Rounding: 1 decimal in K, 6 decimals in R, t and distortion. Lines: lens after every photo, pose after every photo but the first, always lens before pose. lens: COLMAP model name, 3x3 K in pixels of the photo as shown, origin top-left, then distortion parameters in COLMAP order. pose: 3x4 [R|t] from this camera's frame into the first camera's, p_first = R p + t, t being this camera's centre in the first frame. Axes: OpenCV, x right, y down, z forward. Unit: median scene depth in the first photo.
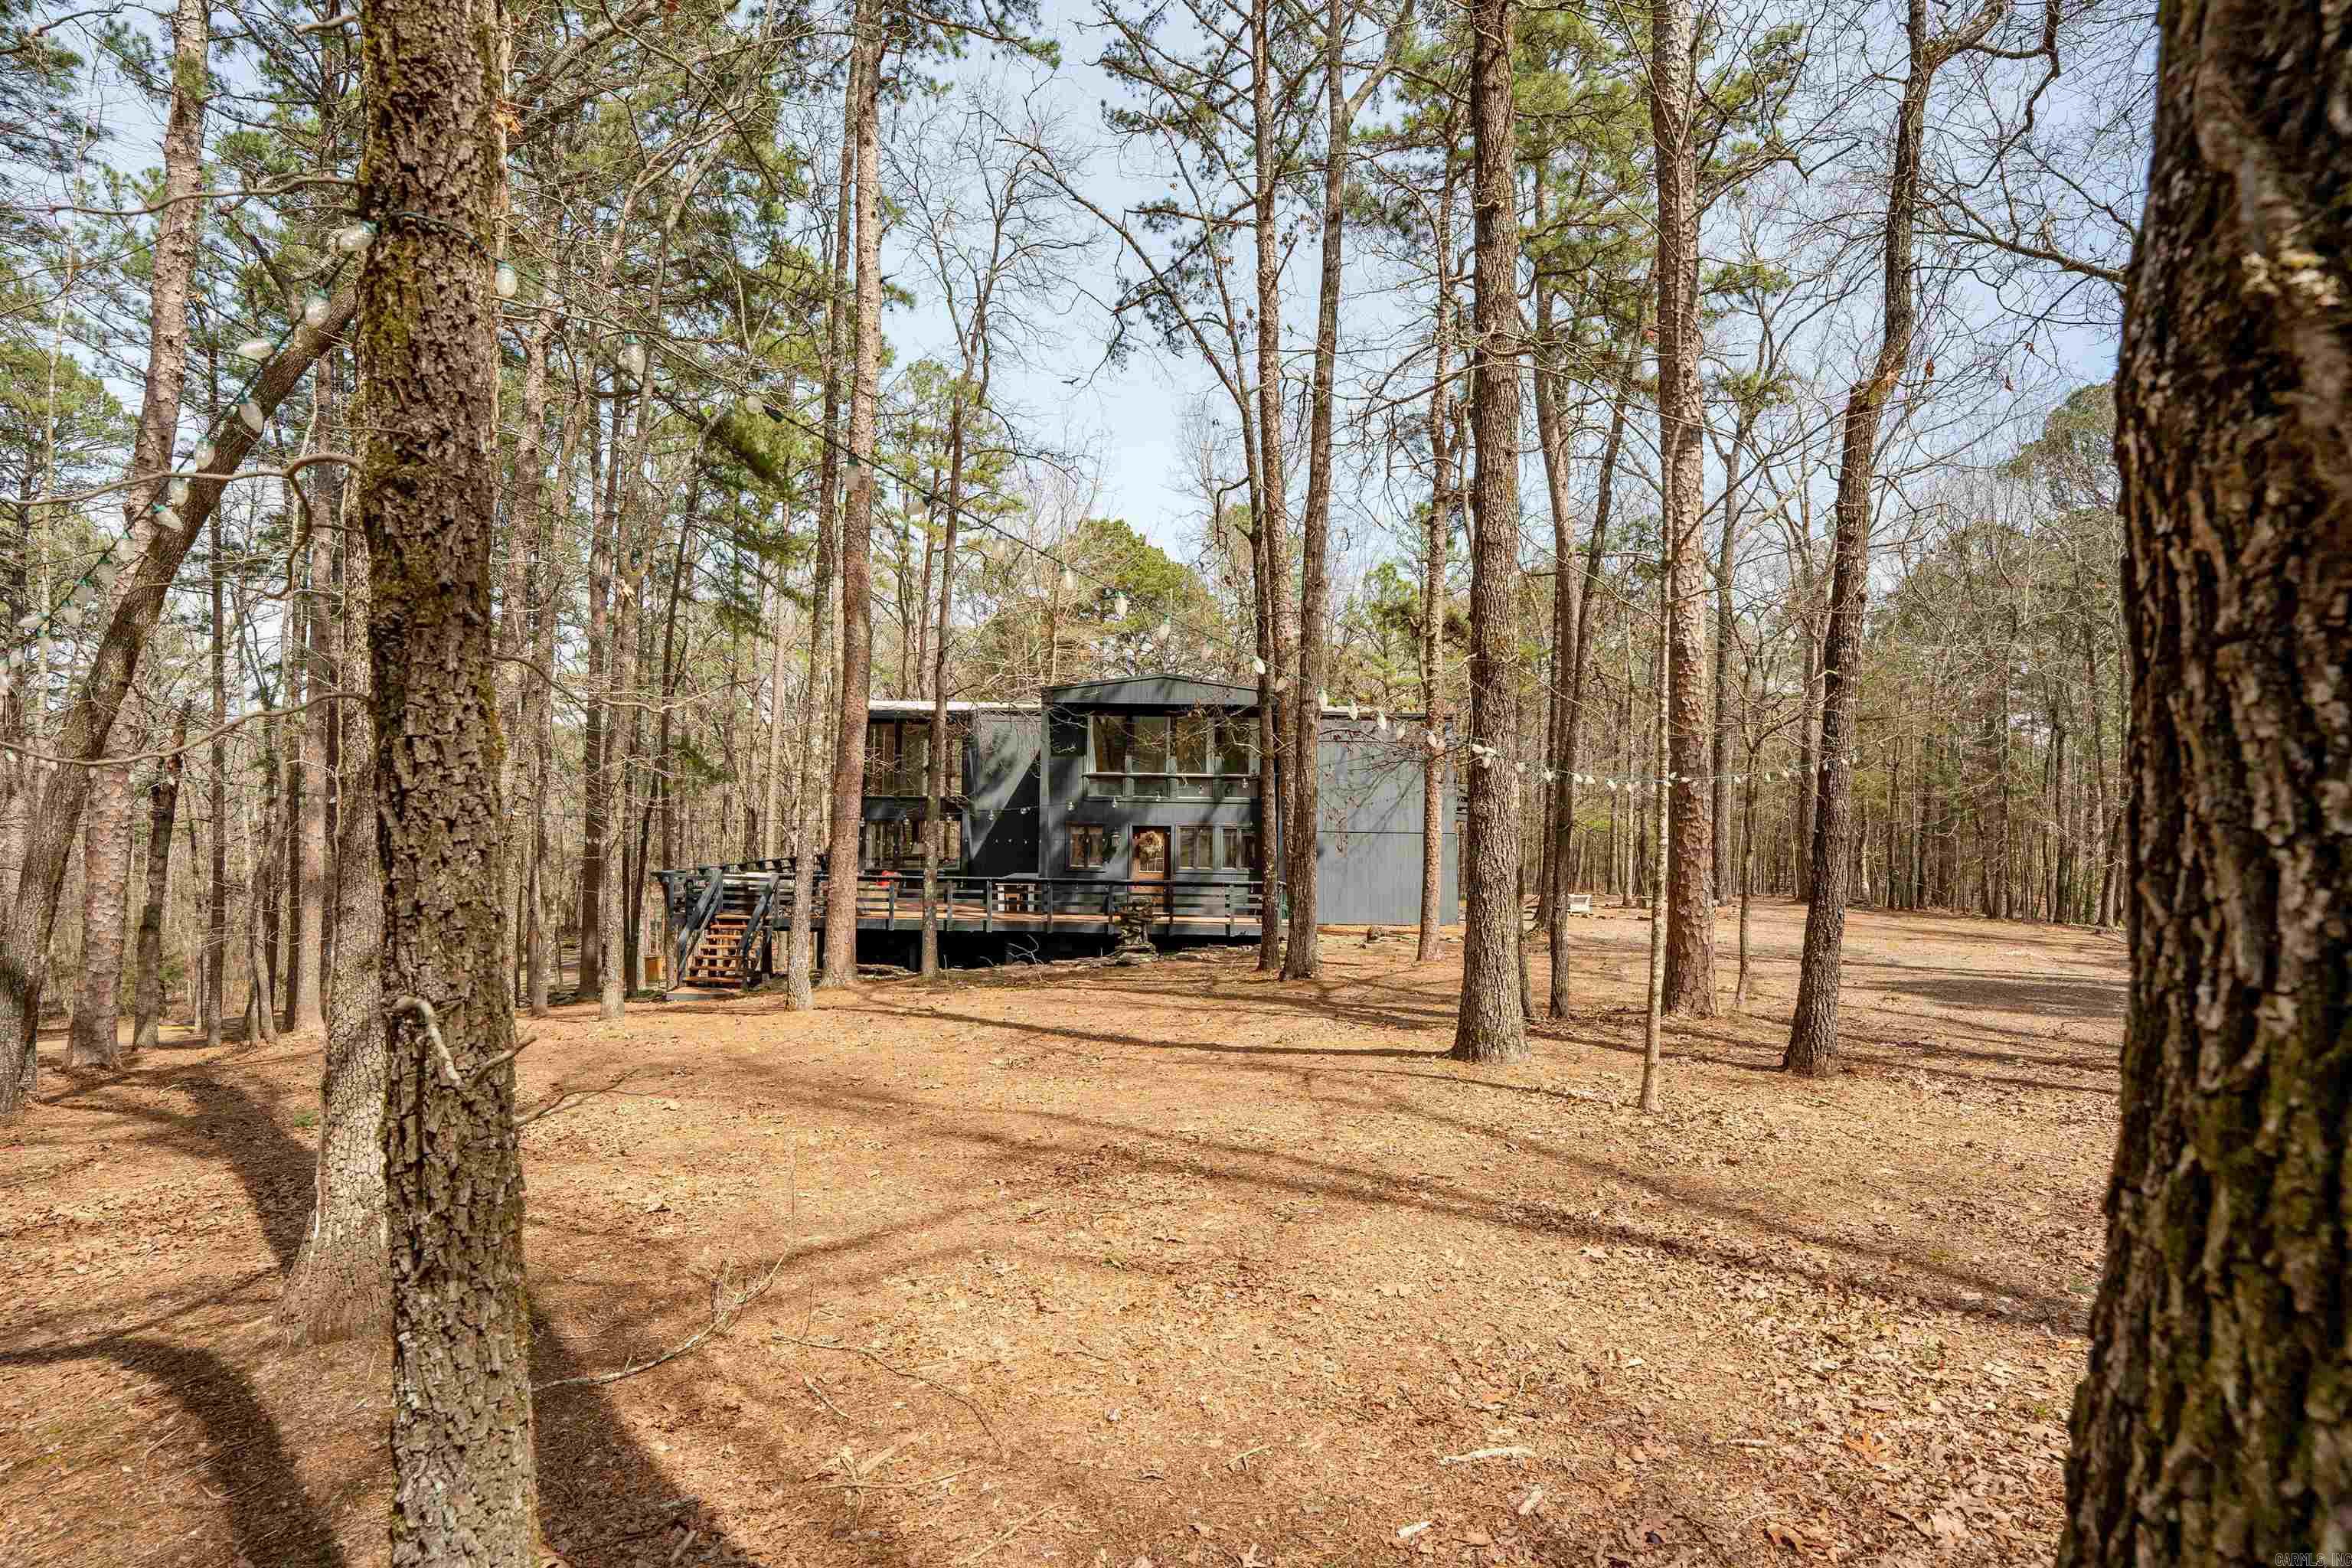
lens RADIAL K [[1077.6, 0, 1176.0], [0, 1077.6, 784.0], [0, 0, 1]] dist [0.000573, 0.000005]
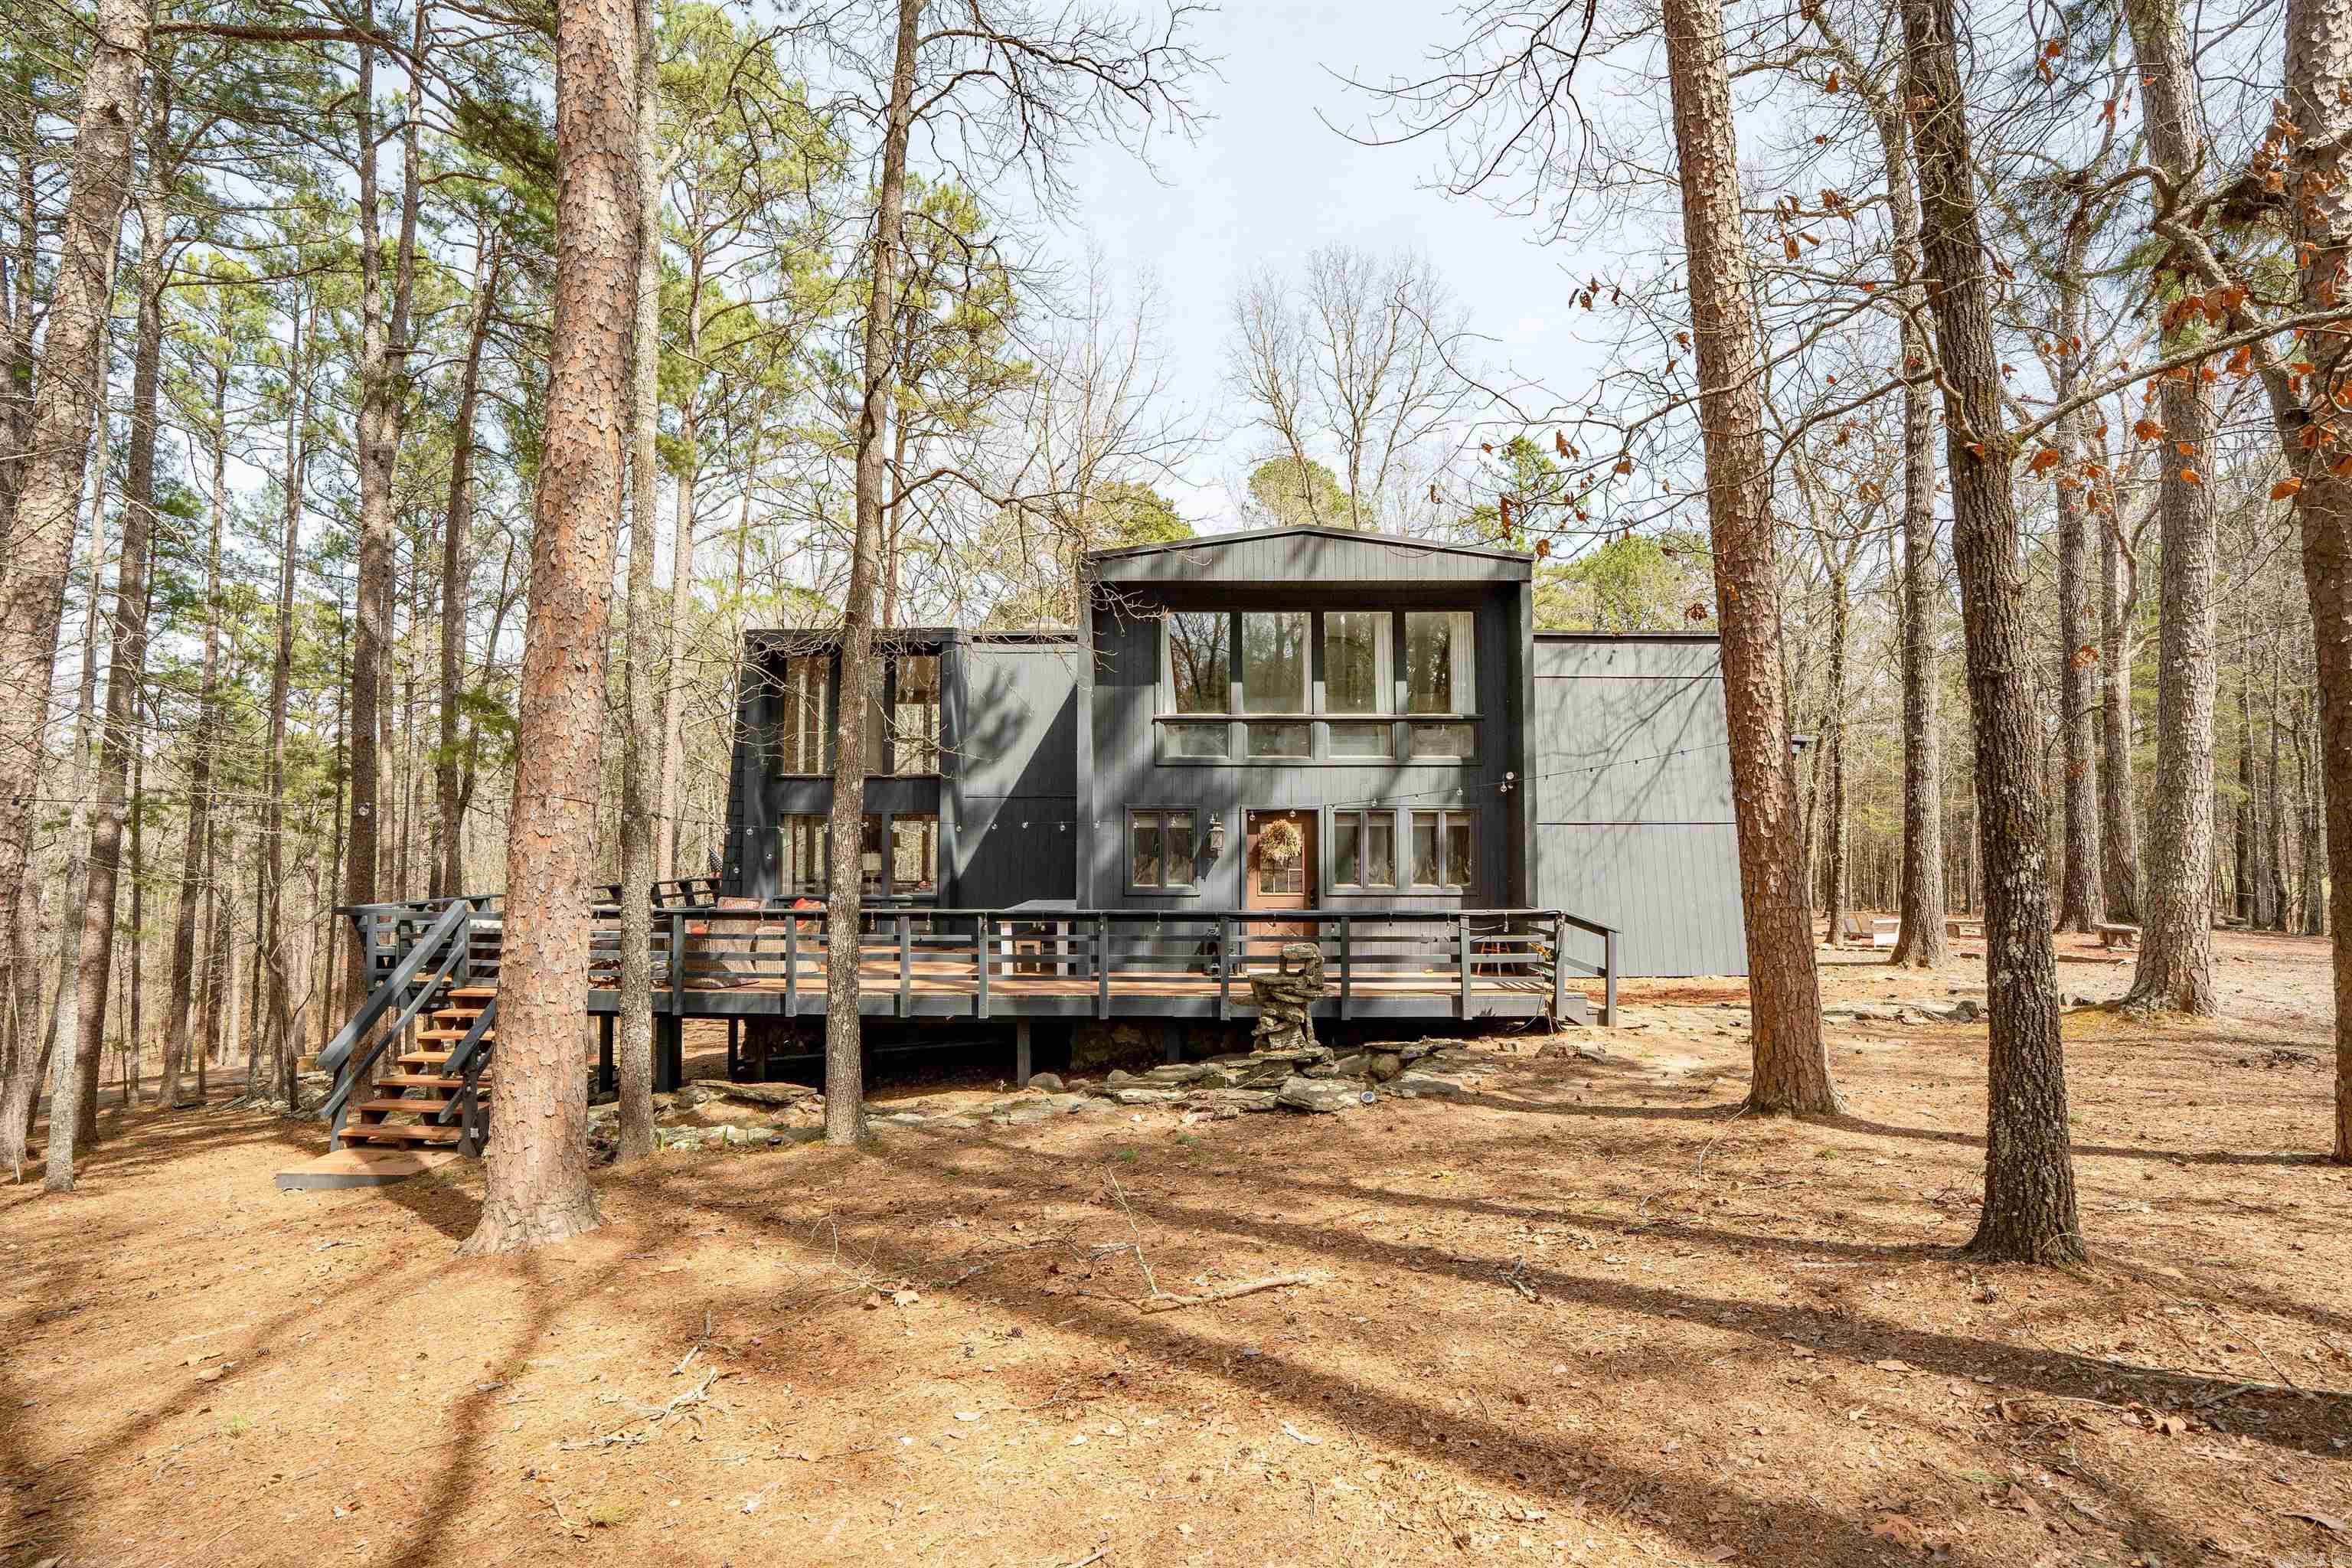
lens RADIAL K [[1055.5, 0, 1176.0], [0, 1055.5, 784.0], [0, 0, 1]] dist [-0.057527, 0.017199]
pose [[0.999856, -0.016430, -0.004235, -0.073452], [0.016310, 0.999505, -0.026901, 0.039448], [0.004674, 0.026828, 0.999629, 0.467841]]
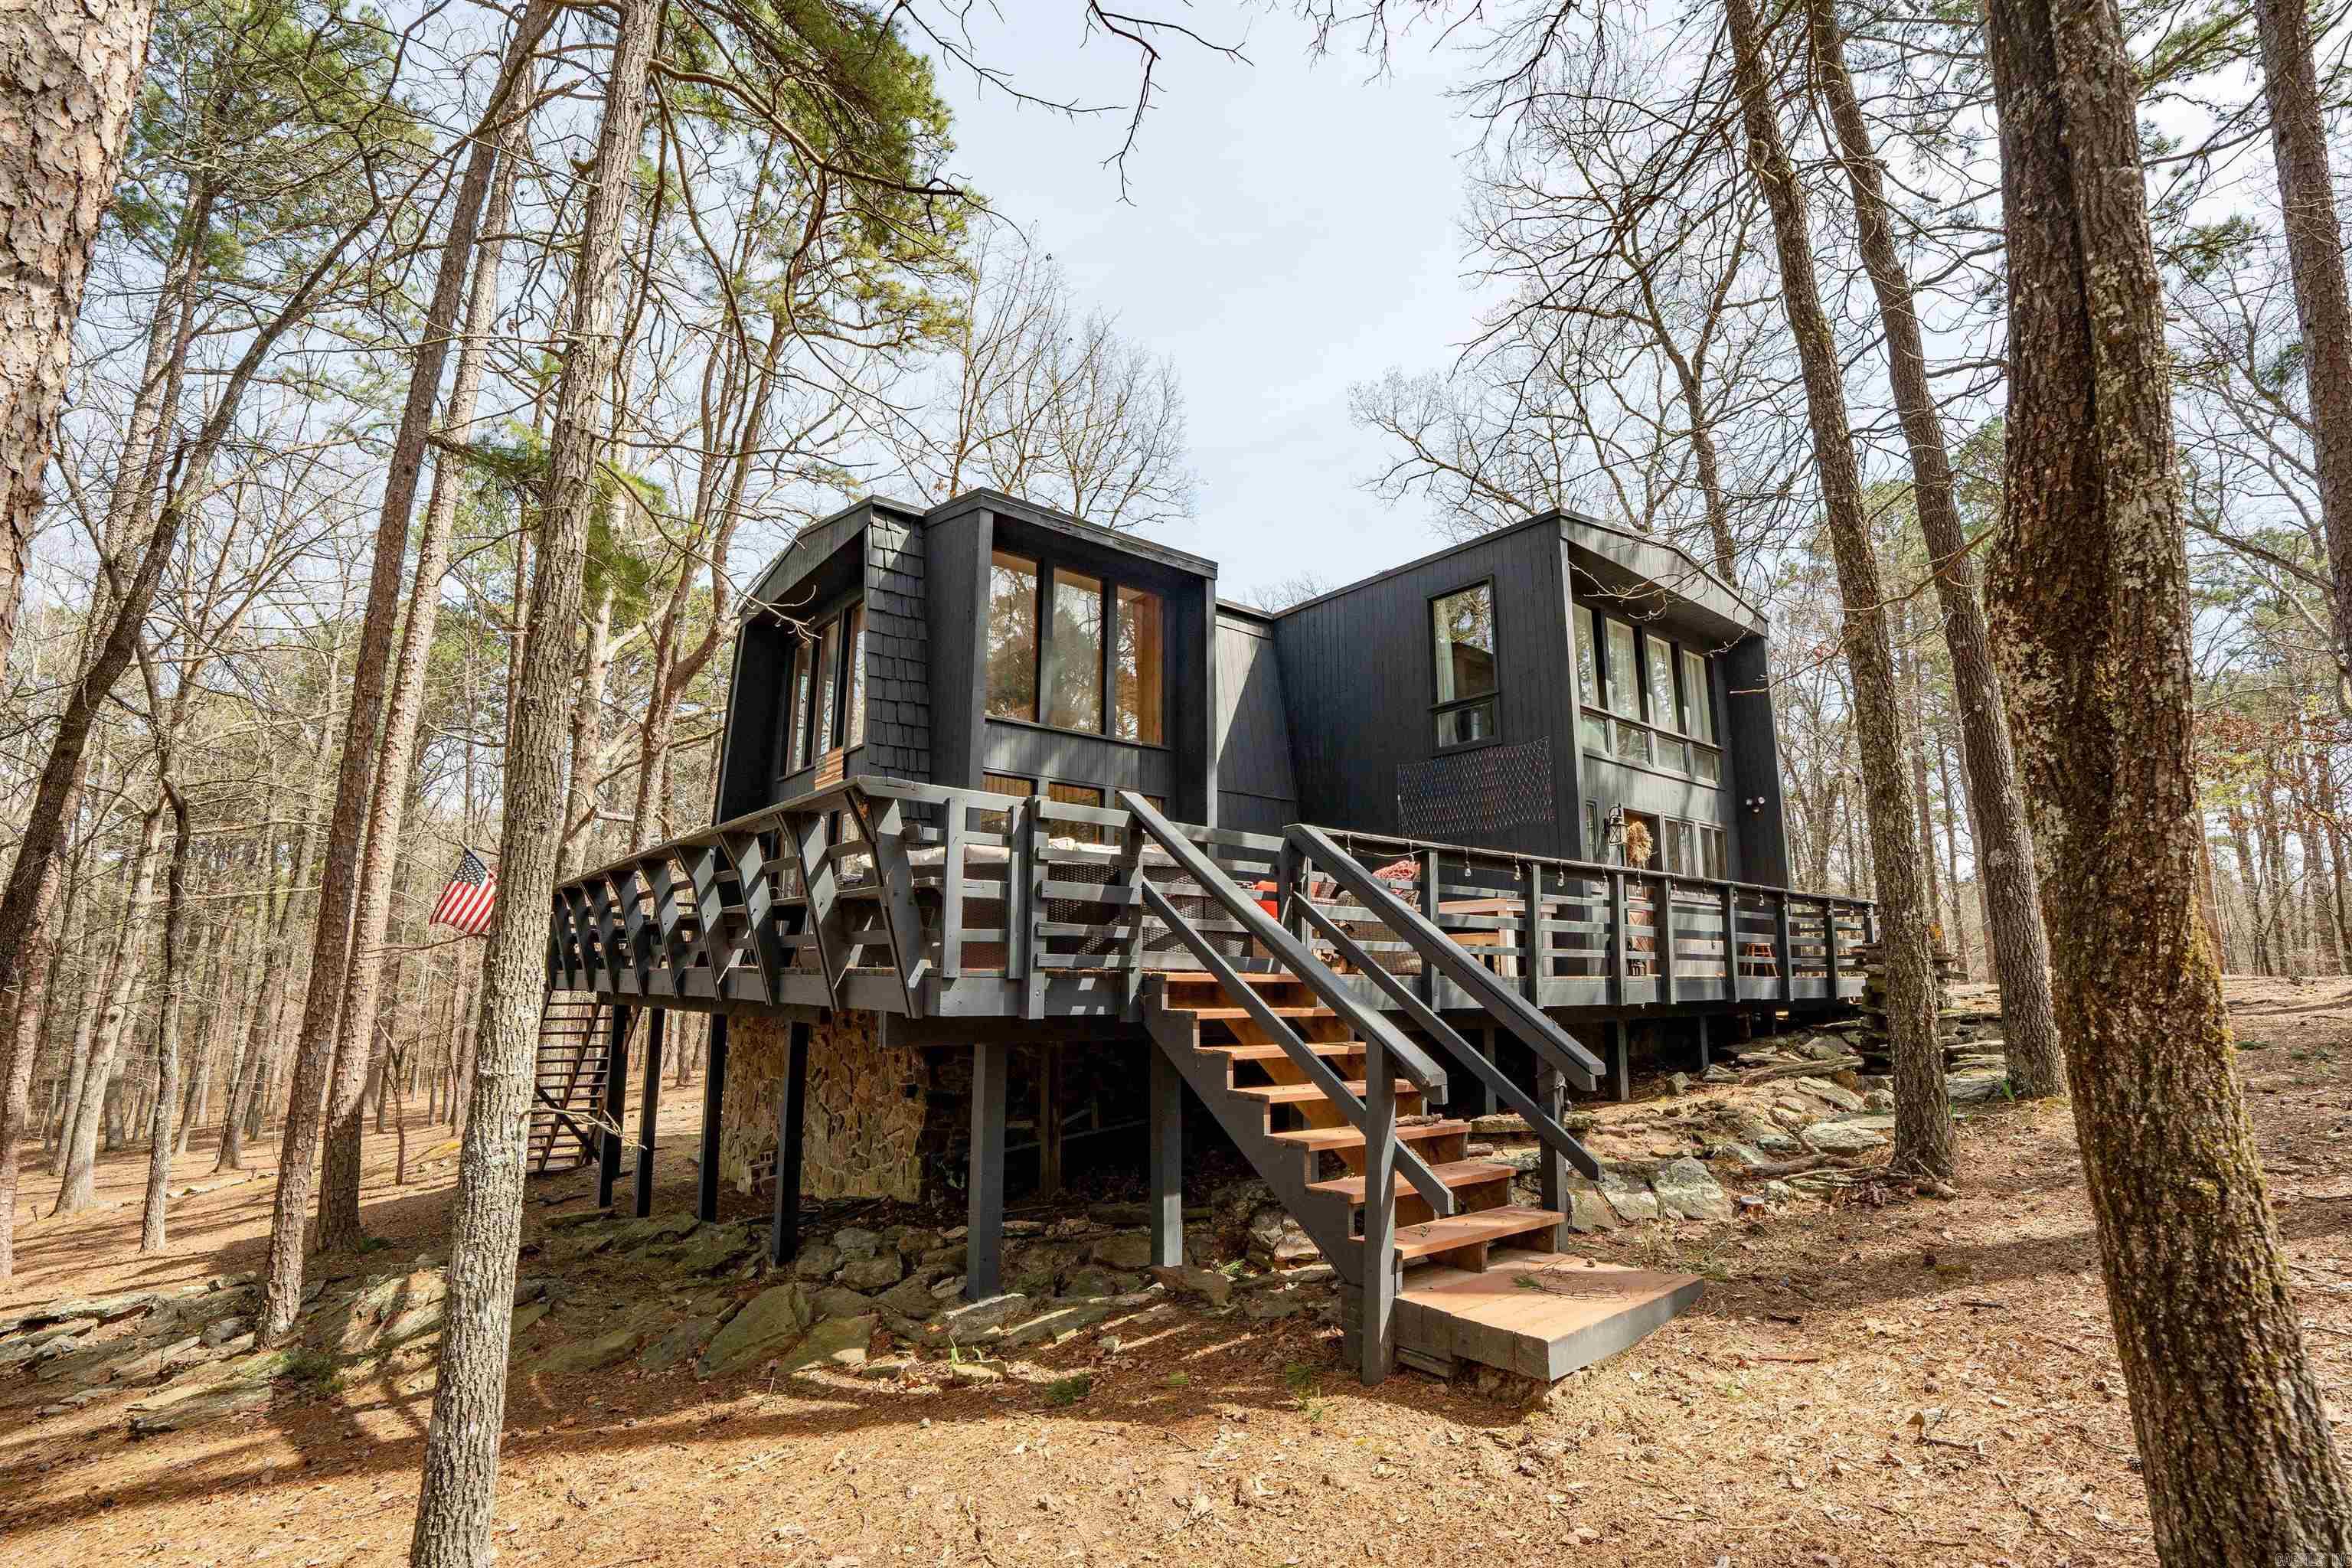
lens RADIAL K [[1055.5, 0, 1176.0], [0, 1055.5, 784.0], [0, 0, 1]] dist [-0.057527, 0.017199]
pose [[0.778122, 0.102853, 0.619635, -0.529976], [-0.010668, 0.988524, -0.150687, 0.106605], [-0.628022, 0.110643, 0.770290, 0.739971]]
